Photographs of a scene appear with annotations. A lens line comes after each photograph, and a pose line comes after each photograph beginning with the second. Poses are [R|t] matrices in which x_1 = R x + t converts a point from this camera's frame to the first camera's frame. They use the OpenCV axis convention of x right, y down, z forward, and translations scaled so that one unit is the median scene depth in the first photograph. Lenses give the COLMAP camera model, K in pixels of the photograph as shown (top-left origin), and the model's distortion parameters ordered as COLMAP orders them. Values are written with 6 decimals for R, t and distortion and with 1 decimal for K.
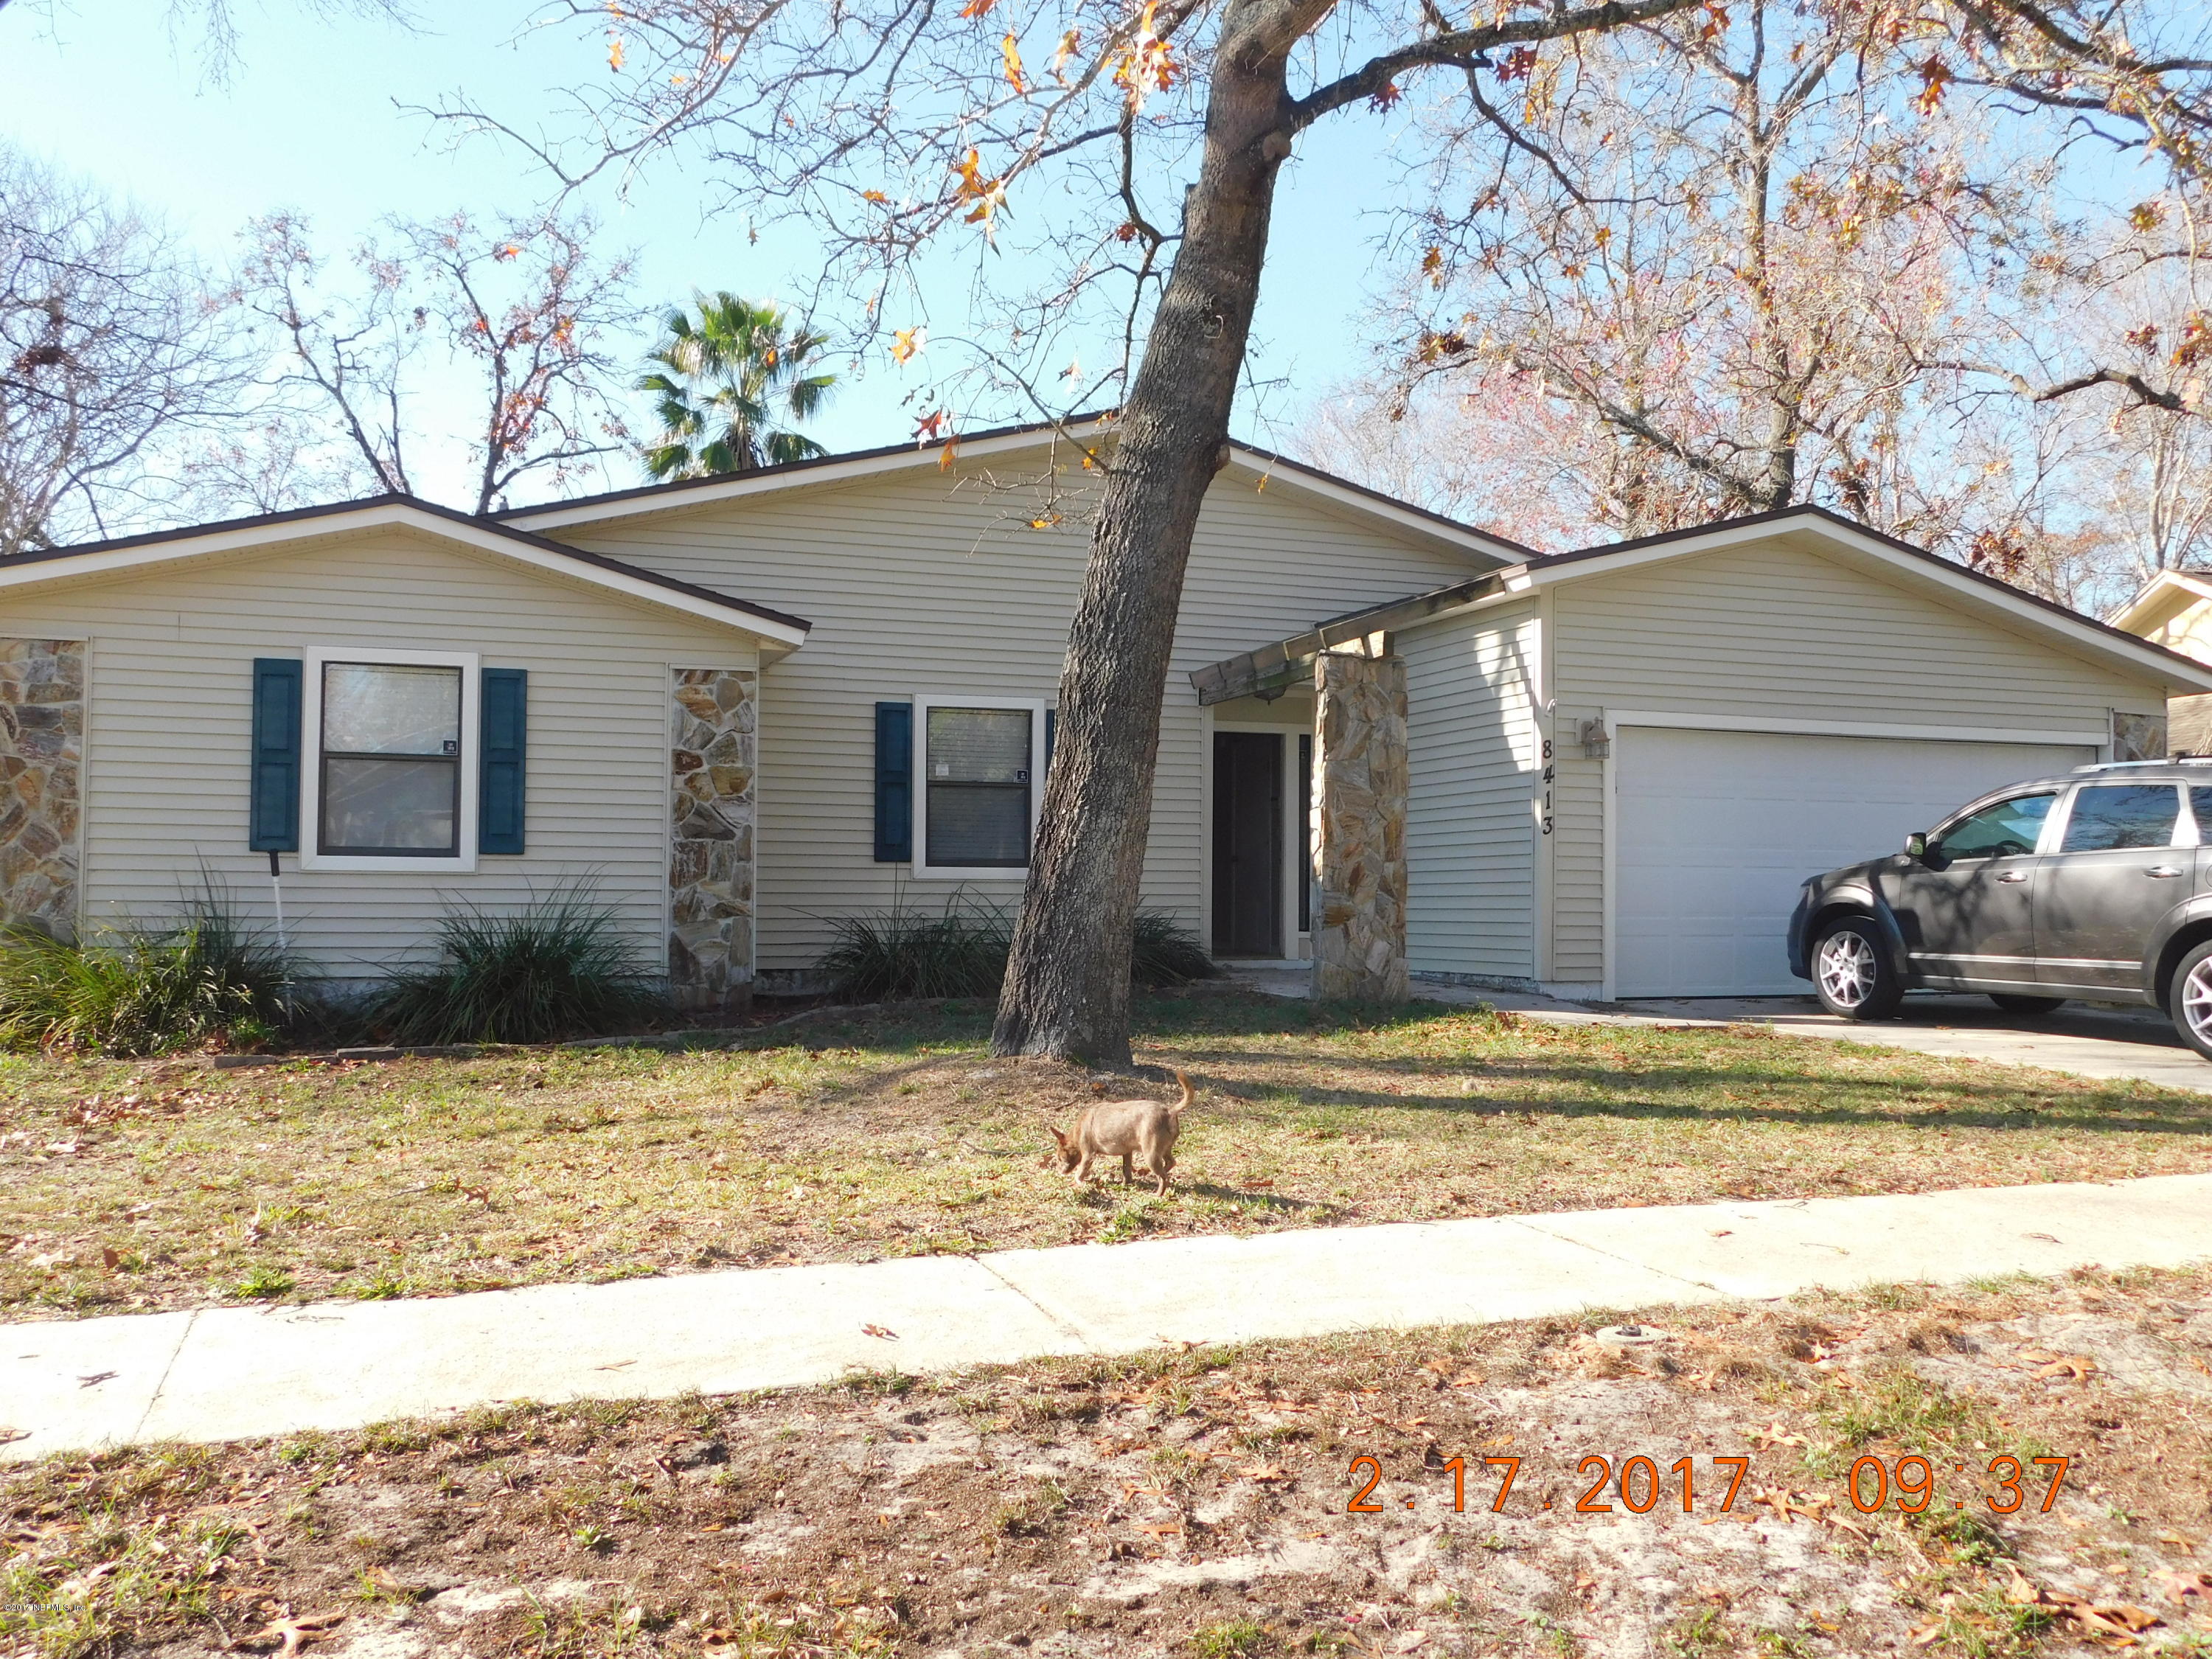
lens RADIAL K [[1929.3, 0, 1106.5], [0, 1929.3, 834.9], [0, 0, 1]] dist [-0.016494, 0.004661]
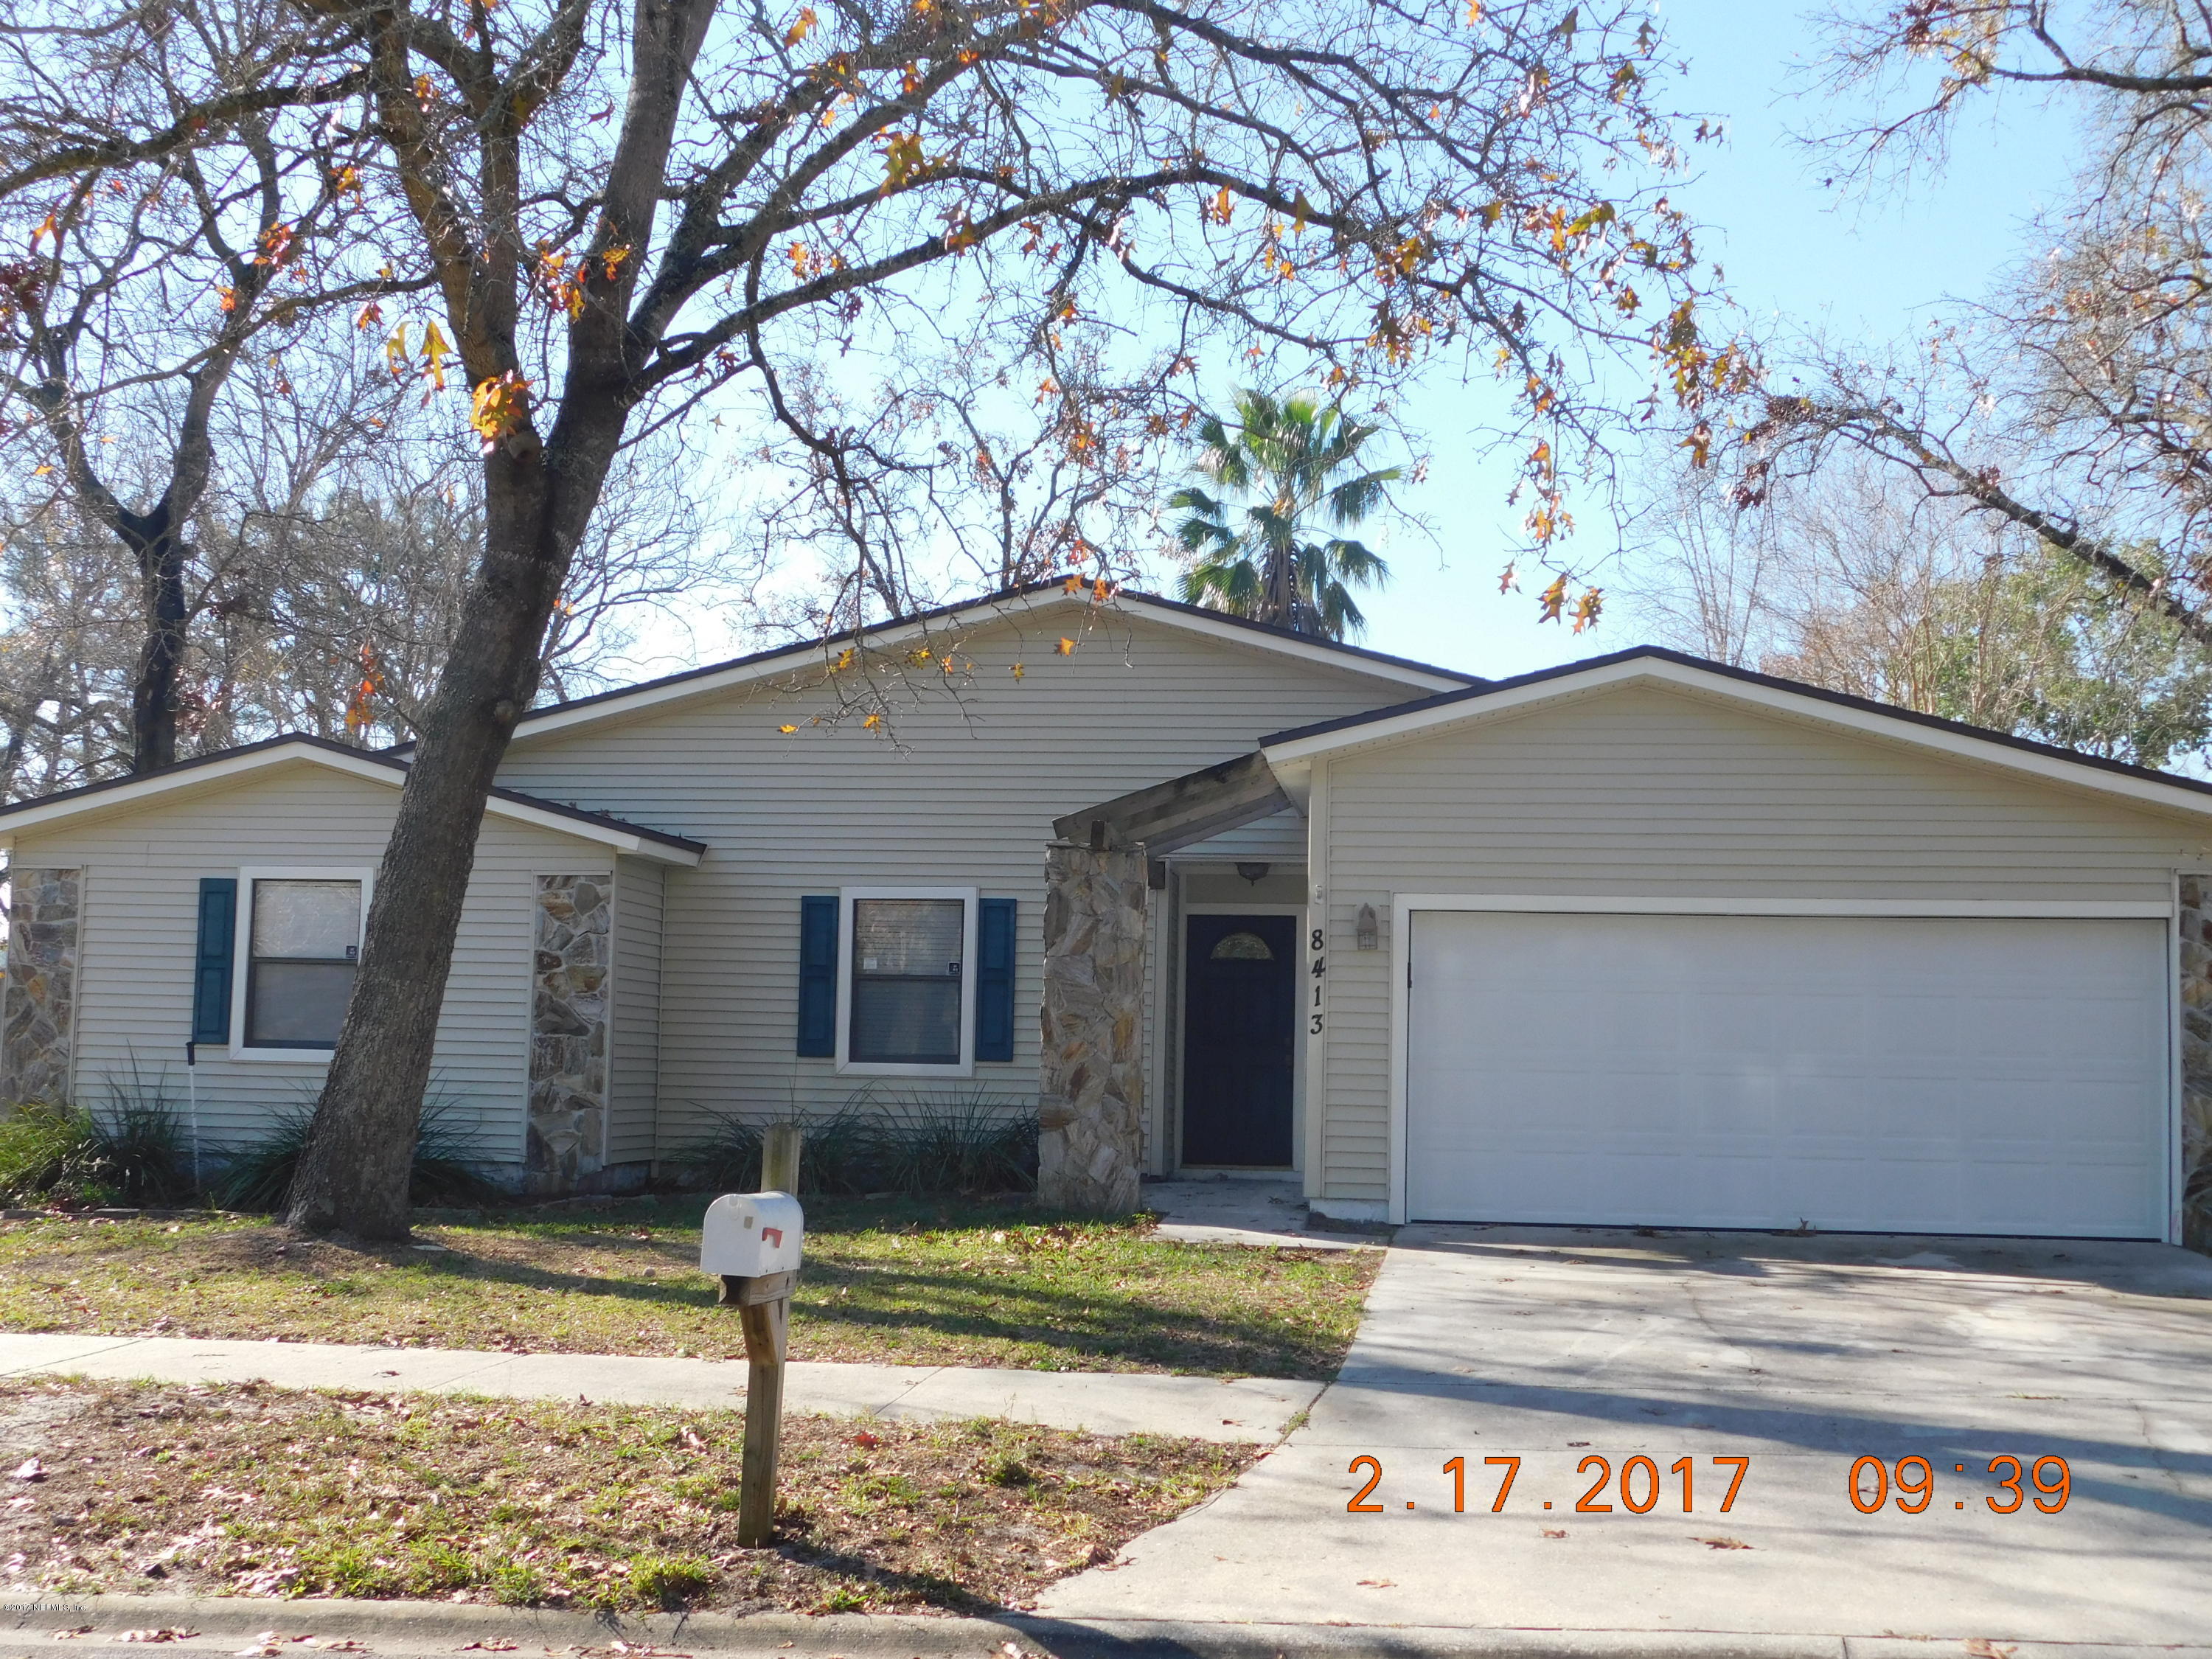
lens RADIAL K [[2593.7, 0, 1115.2], [0, 2593.7, 828.1], [0, 0, 1]] dist [-0.000041, 0.000000]
pose [[0.885531, -0.030758, -0.463562, 0.724273], [-0.000635, 0.997725, -0.067412, -0.015037], [0.464581, 0.059990, 0.883496, -0.127341]]
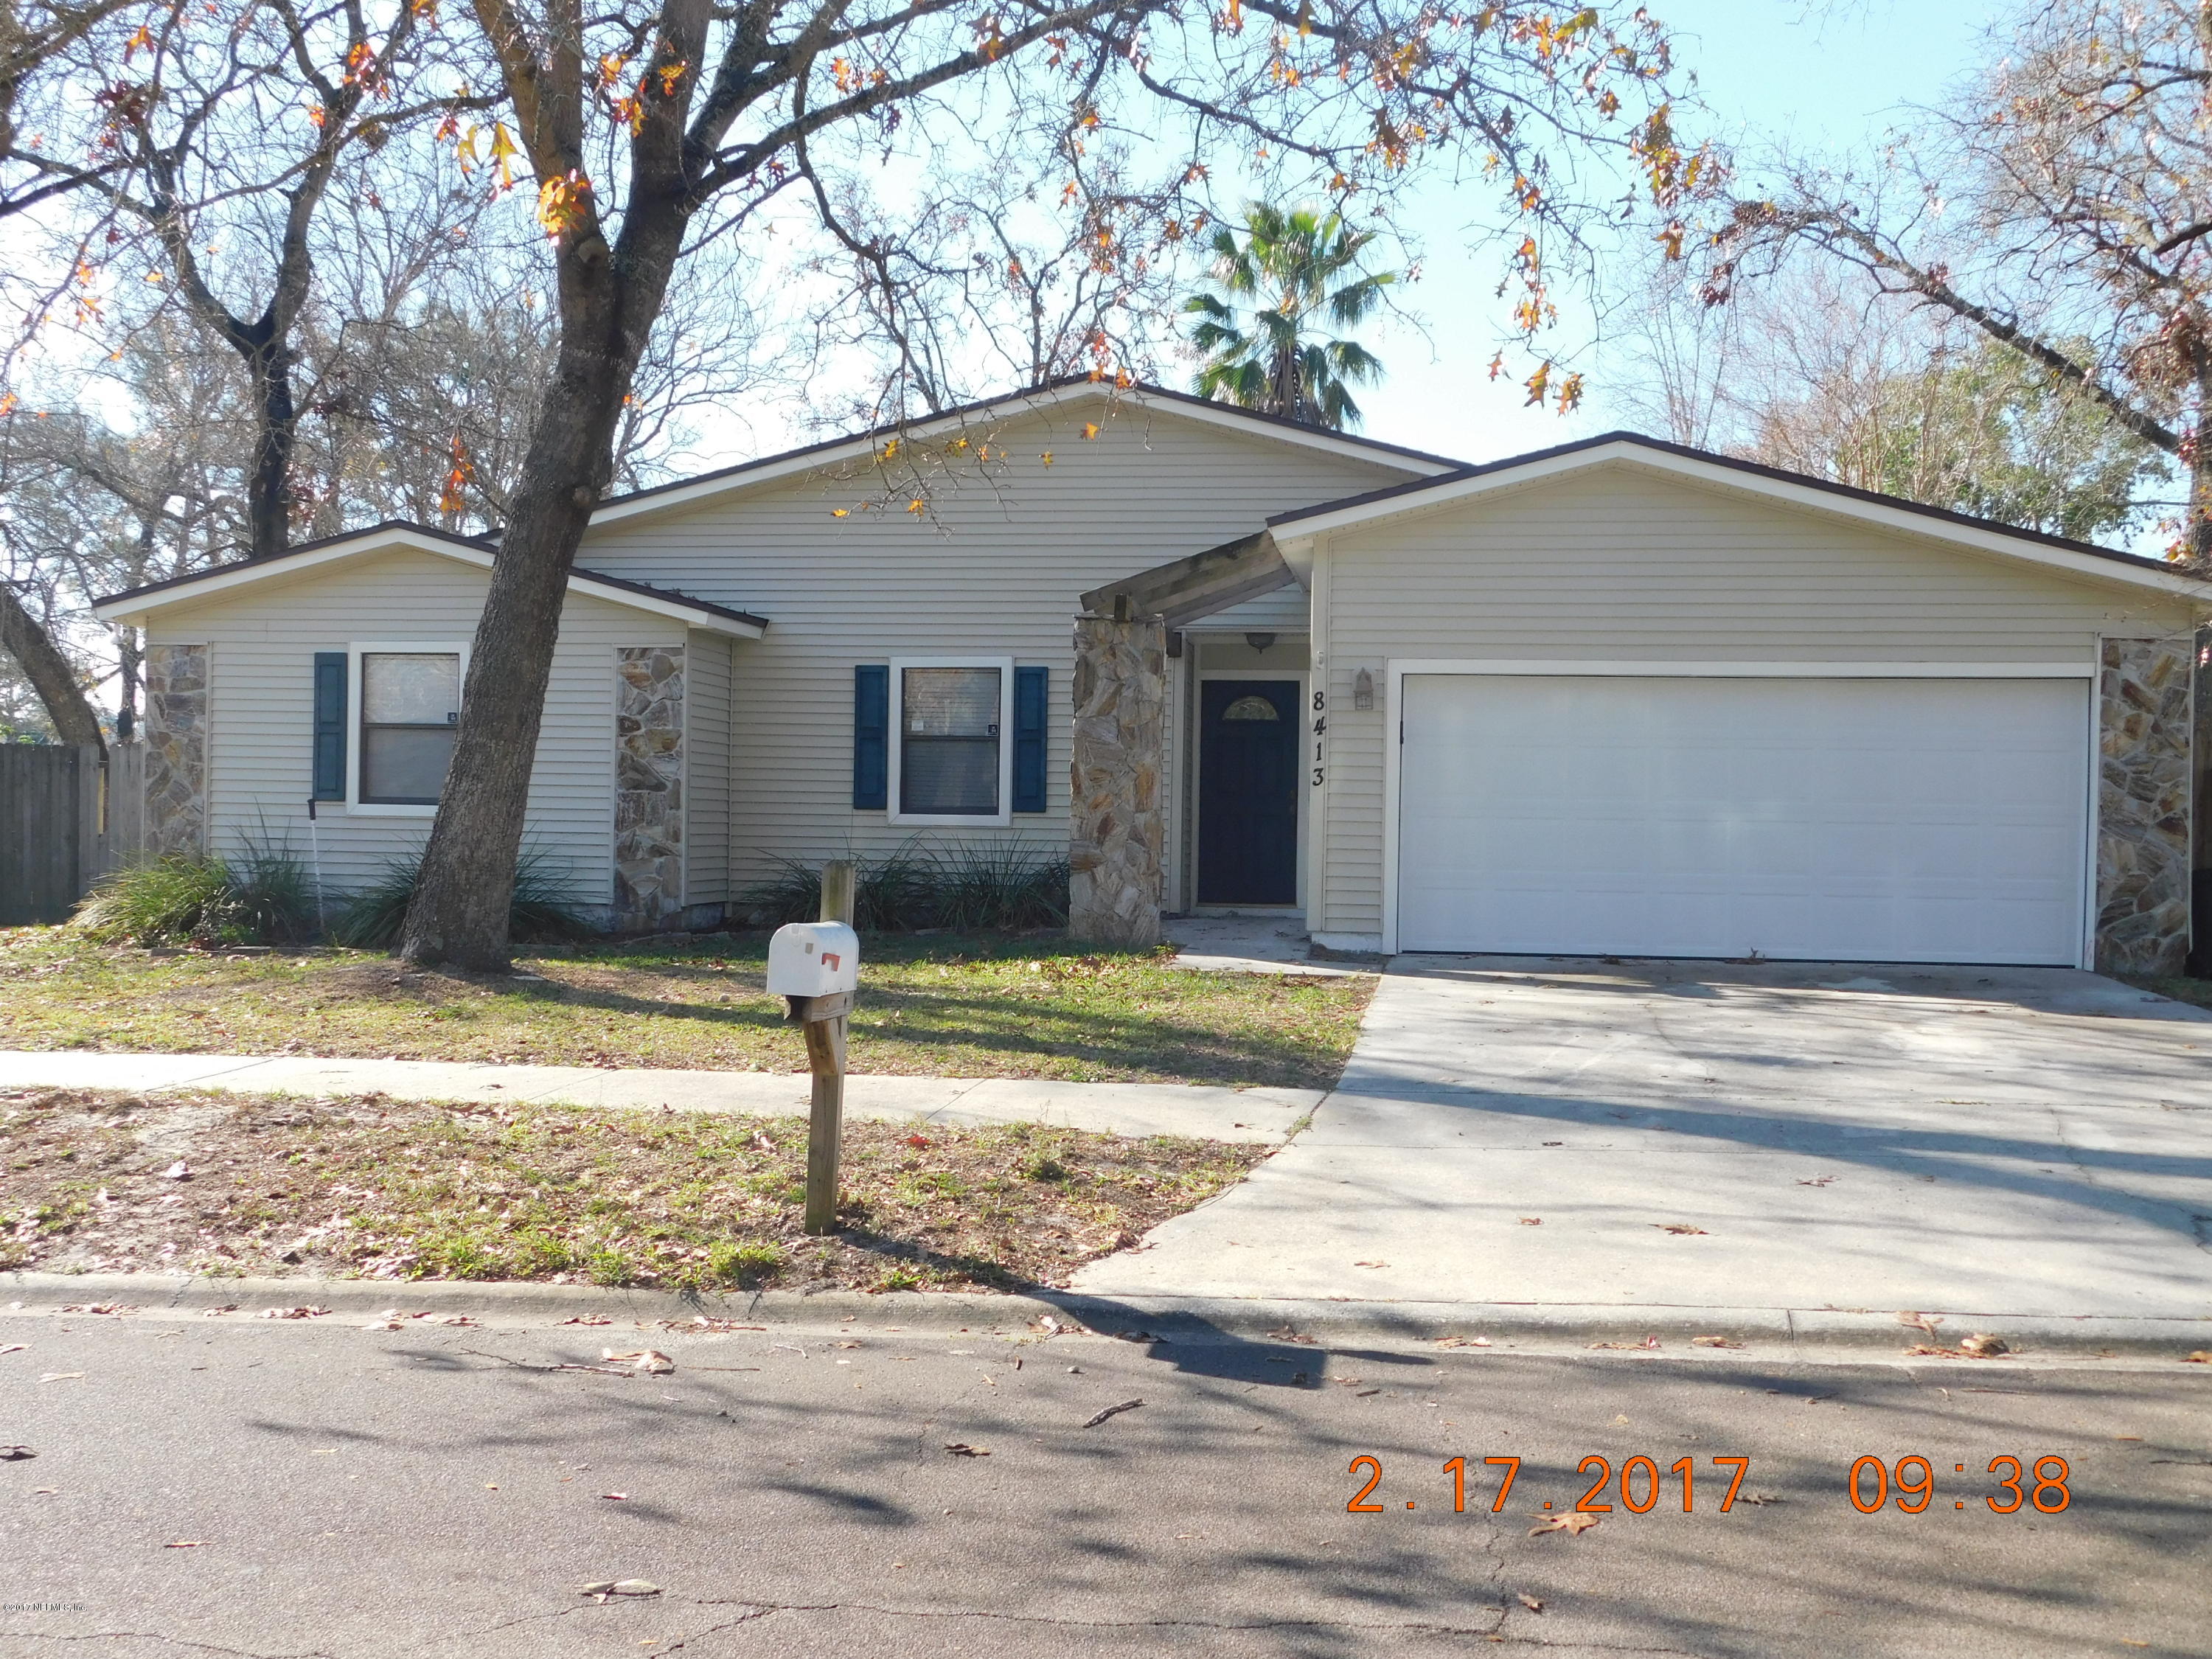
lens RADIAL K [[2316.7, 0, 1108.9], [0, 2316.7, 823.9], [0, 0, 1]] dist [0.010874, 0.000000]
pose [[0.879746, 0.007326, -0.475388, 0.720181], [0.005230, 0.999672, 0.025084, -0.011457], [0.475415, -0.024554, 0.879419, -0.119453]]
